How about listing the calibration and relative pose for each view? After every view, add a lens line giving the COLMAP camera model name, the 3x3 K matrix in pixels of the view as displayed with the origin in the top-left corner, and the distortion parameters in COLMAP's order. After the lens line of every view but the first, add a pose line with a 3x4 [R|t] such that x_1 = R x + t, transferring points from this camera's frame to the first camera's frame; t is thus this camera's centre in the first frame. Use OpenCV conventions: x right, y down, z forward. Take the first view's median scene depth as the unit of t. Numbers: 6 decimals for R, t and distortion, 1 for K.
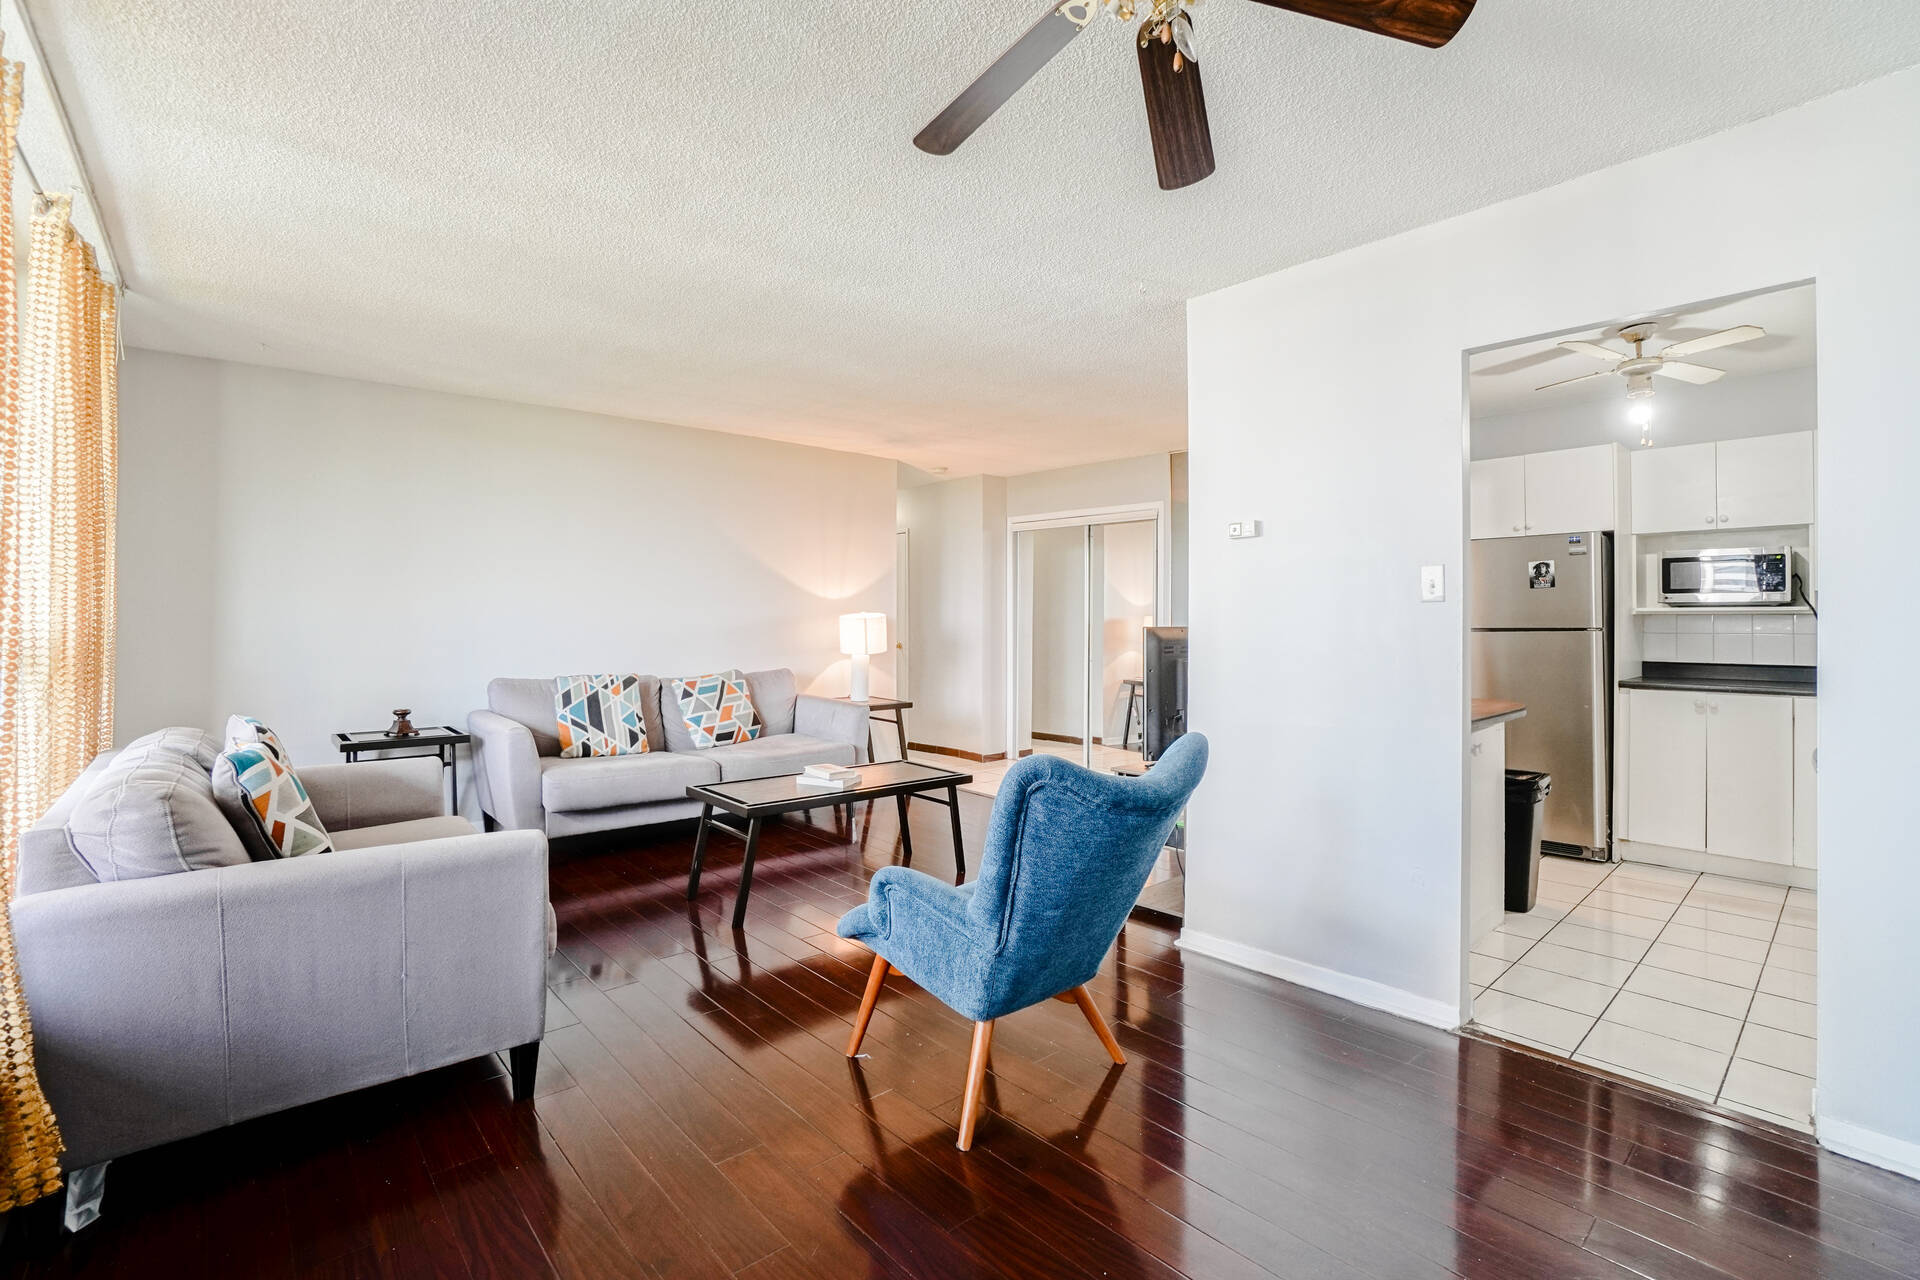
lens RADIAL K [[849.6, 0, 960.5], [0, 849.6, 633.9], [0, 0, 1]] dist [-0.020185, 0.004421]
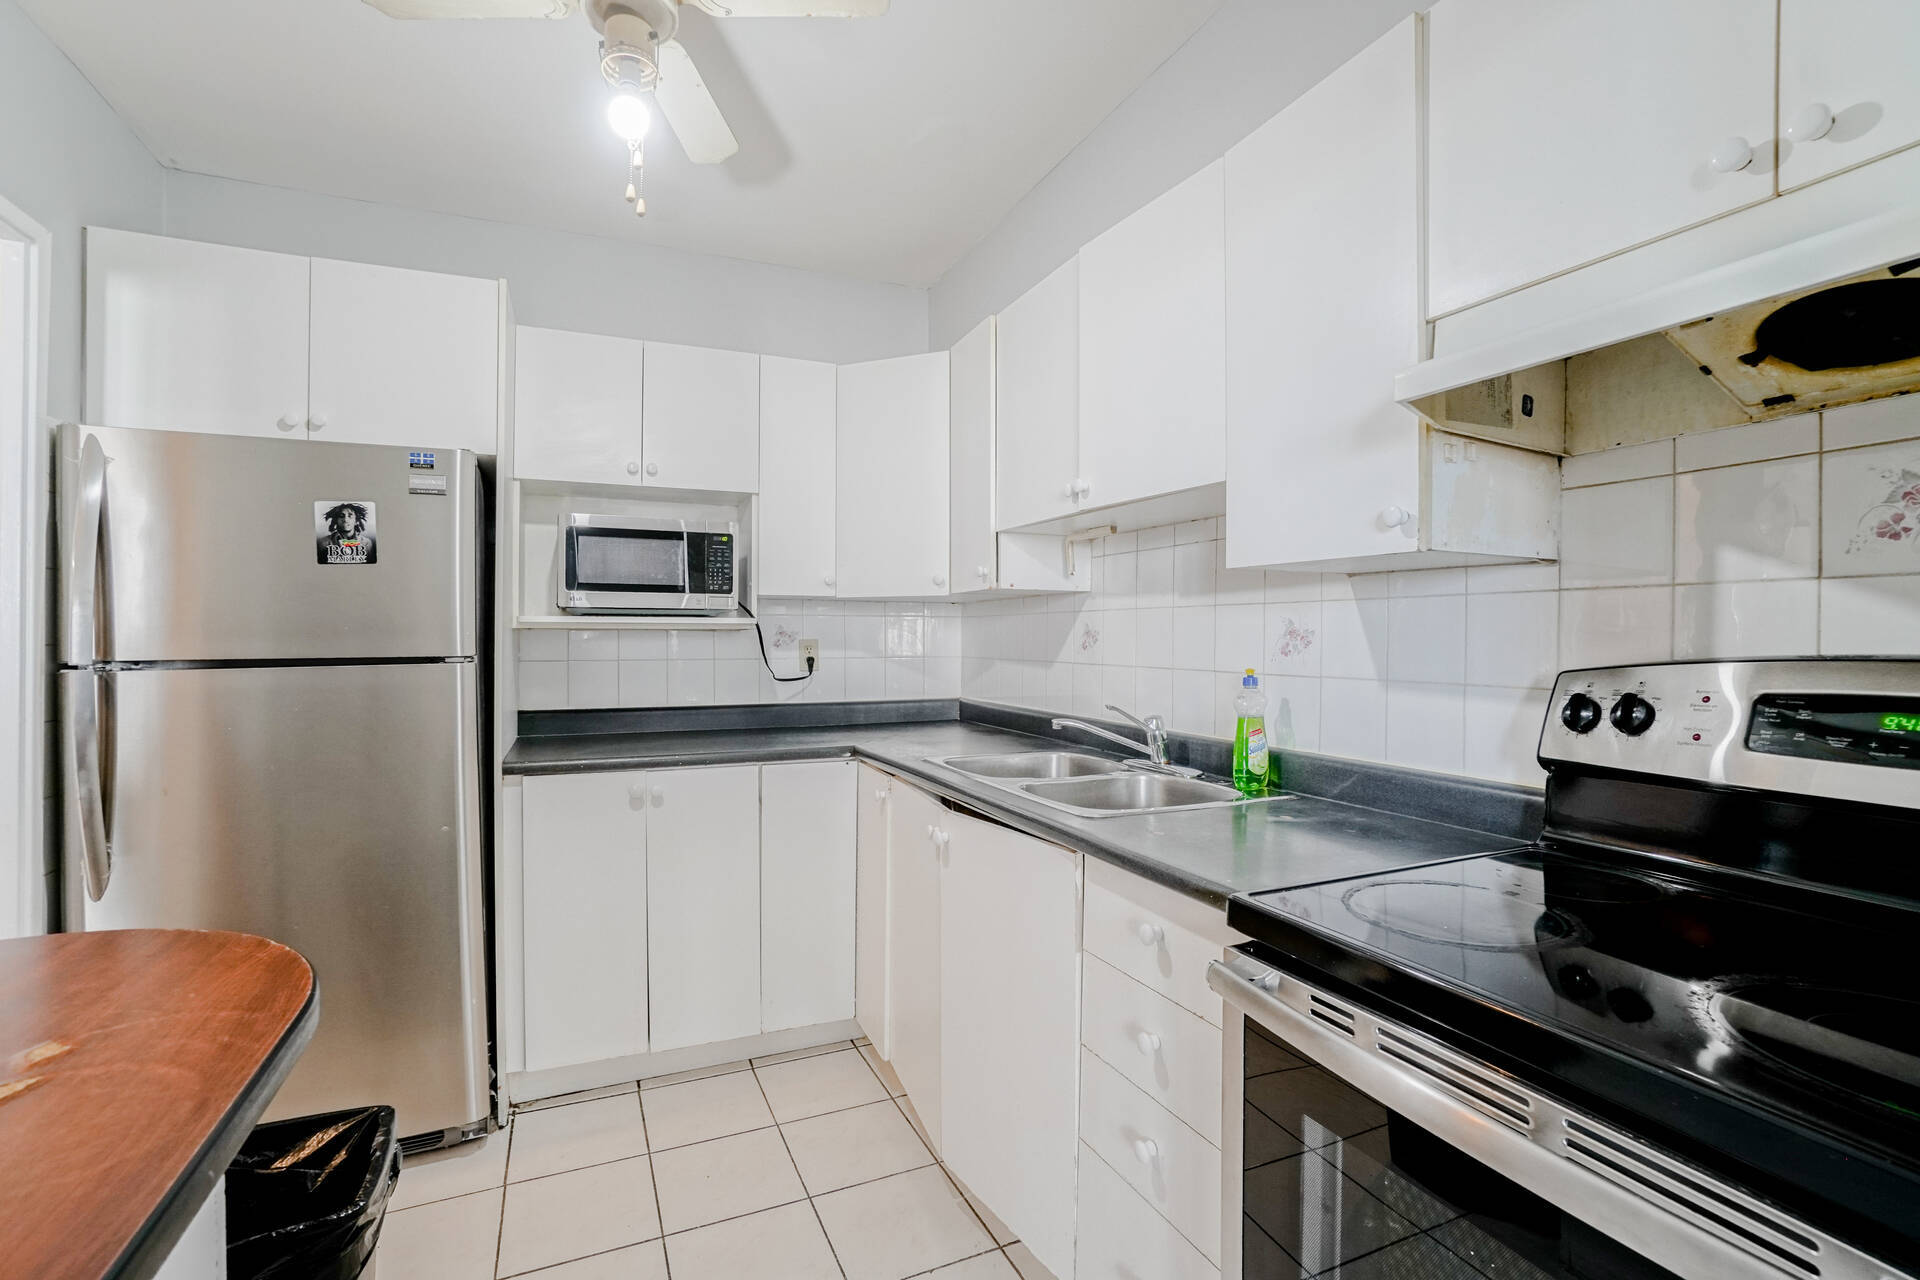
lens RADIAL K [[849.6, 0, 913.0], [0, 849.6, 643.5], [0, 0, 1]] dist [-0.020185, 0.004421]
pose [[0.328417, -0.007118, 0.944506, 0.381438], [-0.002505, 0.999962, 0.008407, -0.018156], [-0.944530, -0.005127, 0.328386, 0.590818]]
